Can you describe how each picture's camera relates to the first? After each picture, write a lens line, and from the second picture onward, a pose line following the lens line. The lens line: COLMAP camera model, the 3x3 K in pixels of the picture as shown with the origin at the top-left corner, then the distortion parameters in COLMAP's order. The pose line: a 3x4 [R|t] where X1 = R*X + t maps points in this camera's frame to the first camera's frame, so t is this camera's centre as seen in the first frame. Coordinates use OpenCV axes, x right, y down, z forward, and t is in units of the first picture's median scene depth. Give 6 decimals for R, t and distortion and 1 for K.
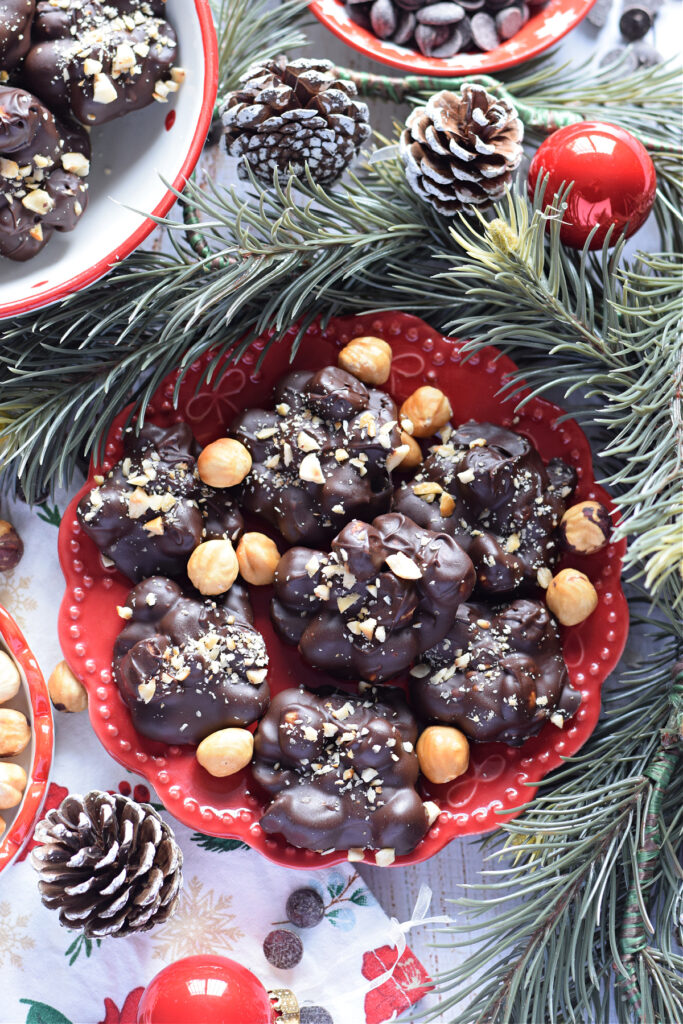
lens RADIAL K [[2492.9, 0, 324.5], [0, 2492.9, 512.5], [0, 0, 1]] dist [-0.094443, -0.199371]
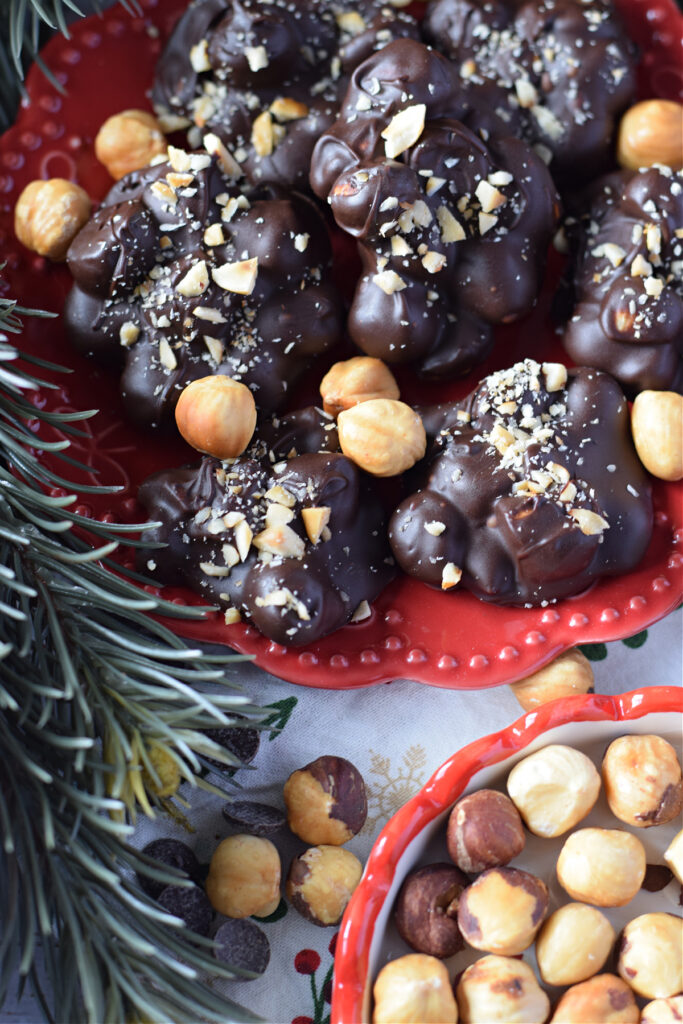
lens RADIAL K [[2492.9, 0, 324.5], [0, 2492.9, 512.5], [0, 0, 1]] dist [-0.094443, -0.199371]
pose [[0.017600, -0.942365, 0.334125, -0.275152], [0.975806, 0.089027, 0.199692, -0.117486], [-0.217929, 0.322526, 0.921132, 0.426897]]
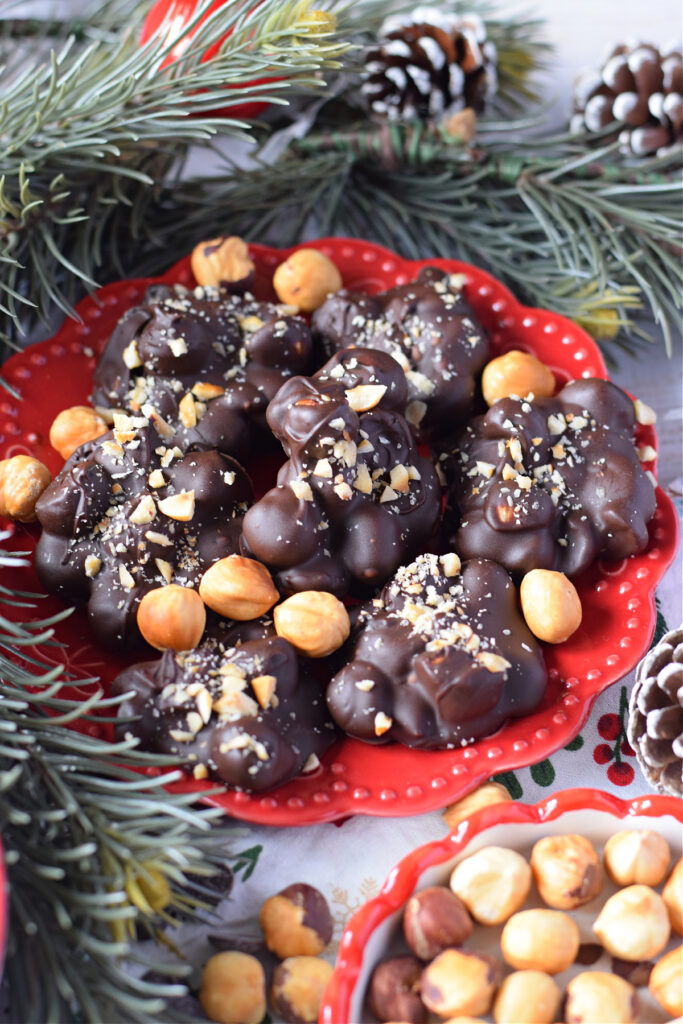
lens RADIAL K [[2492.9, 0, 324.5], [0, 2492.9, 512.5], [0, 0, 1]] dist [-0.094443, -0.199371]
pose [[-0.091063, -0.797752, 0.596070, -0.468441], [0.972194, 0.058460, 0.226764, -0.147733], [-0.215748, 0.600145, 0.770246, 0.399933]]
